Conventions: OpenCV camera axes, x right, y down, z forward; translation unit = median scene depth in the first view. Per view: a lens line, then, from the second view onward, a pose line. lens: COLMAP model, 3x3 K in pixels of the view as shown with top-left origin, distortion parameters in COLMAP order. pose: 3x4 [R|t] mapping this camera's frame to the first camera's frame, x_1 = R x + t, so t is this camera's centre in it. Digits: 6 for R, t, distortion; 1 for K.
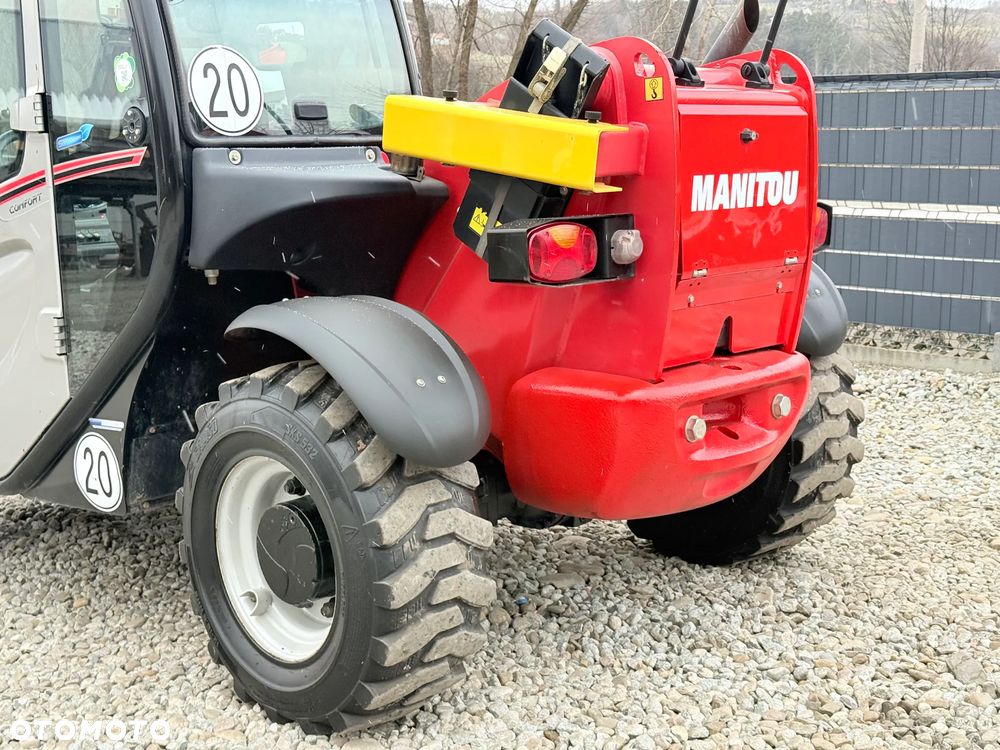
lens RADIAL K [[1363.2, 0, 500.0], [0, 1363.2, 375.0], [0, 0, 1]] dist [0.183030, -0.332319]
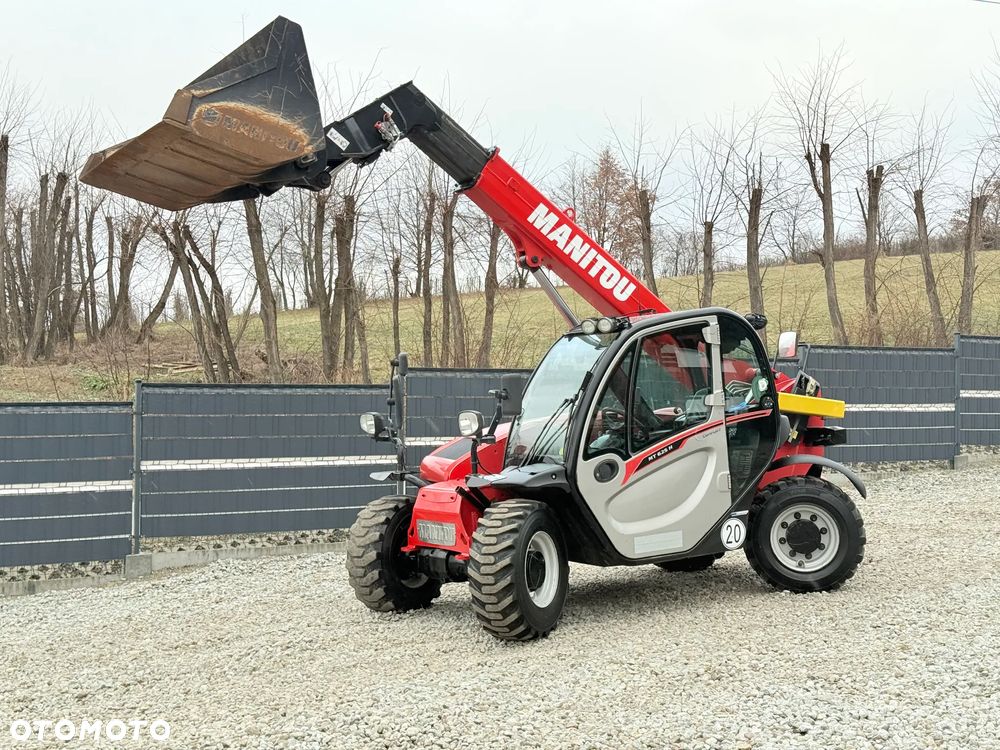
lens RADIAL K [[1361.0, 0, 504.7], [0, 1361.0, 368.5], [0, 0, 1]] dist [0.191879, -0.382560]
pose [[0.317184, 0.024461, 0.948049, -3.175220], [0.189995, 0.977762, -0.088793, -0.095179], [-0.929137, 0.208288, 0.305483, 0.599025]]
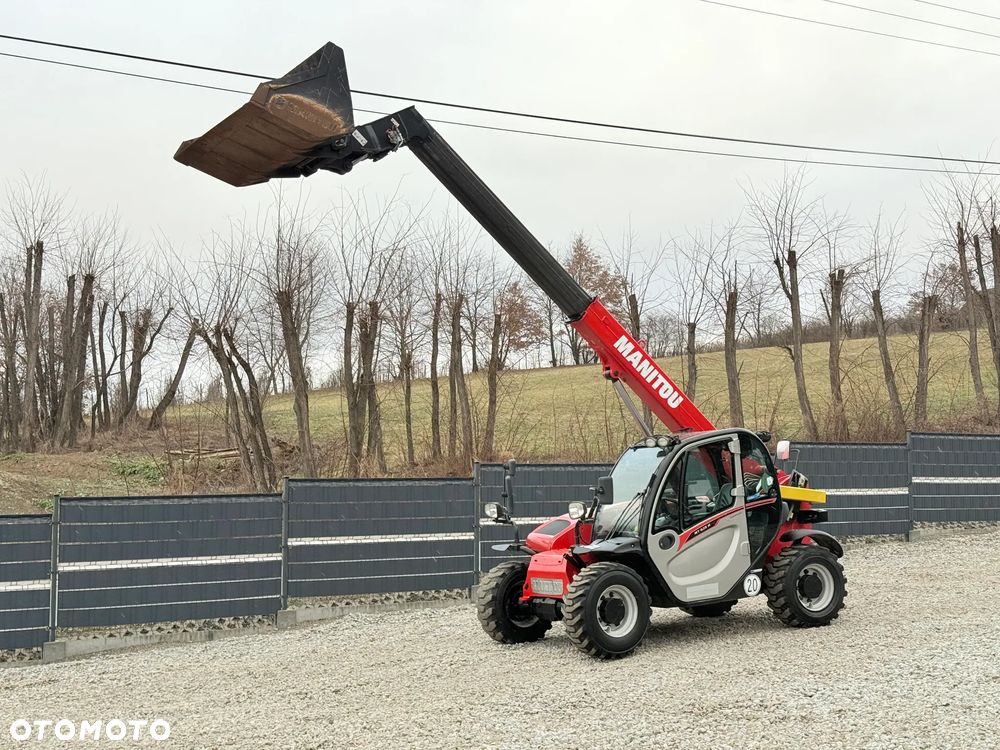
lens RADIAL K [[1363.2, 0, 500.0], [0, 1363.2, 375.0], [0, 0, 1]] dist [0.183030, -0.332319]
pose [[0.296469, 0.071567, 0.952357, -4.505615], [0.198418, 0.970814, -0.134721, -0.128156], [-0.934204, 0.228905, 0.273616, 0.532429]]
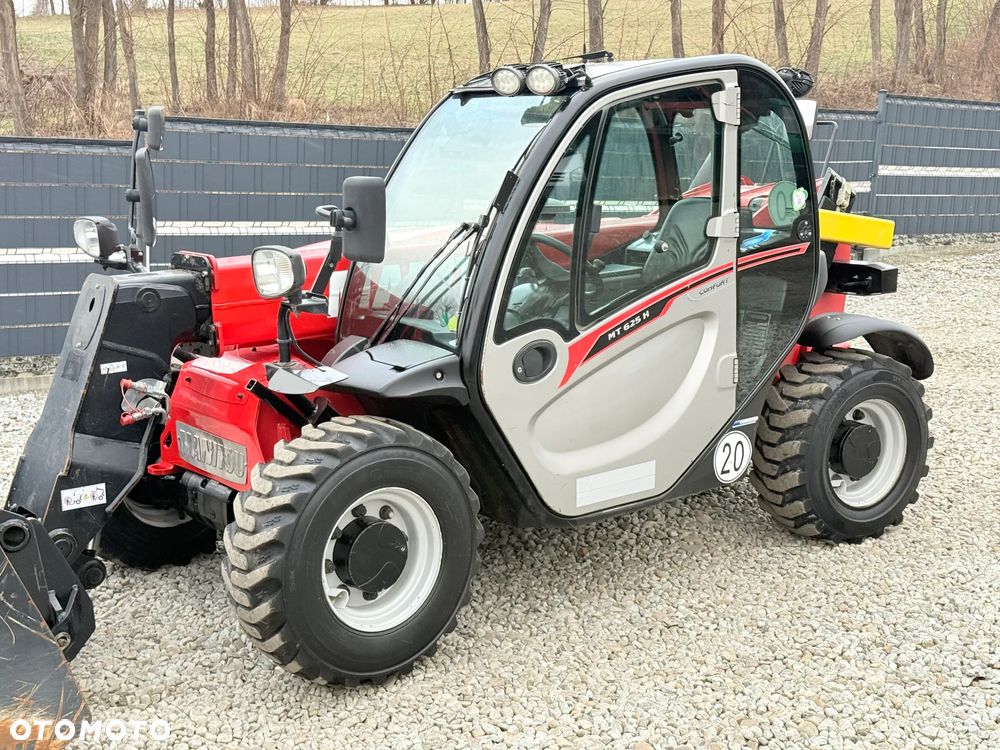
lens RADIAL K [[1415.3, 0, 500.0], [0, 1415.3, 375.0], [0, 0, 1]] dist [0.113477, -0.121691]
pose [[0.181925, -0.150840, 0.971674, -2.014231], [0.153330, 0.980428, 0.123491, -0.273229], [-0.971284, 0.126520, 0.201492, 1.012553]]
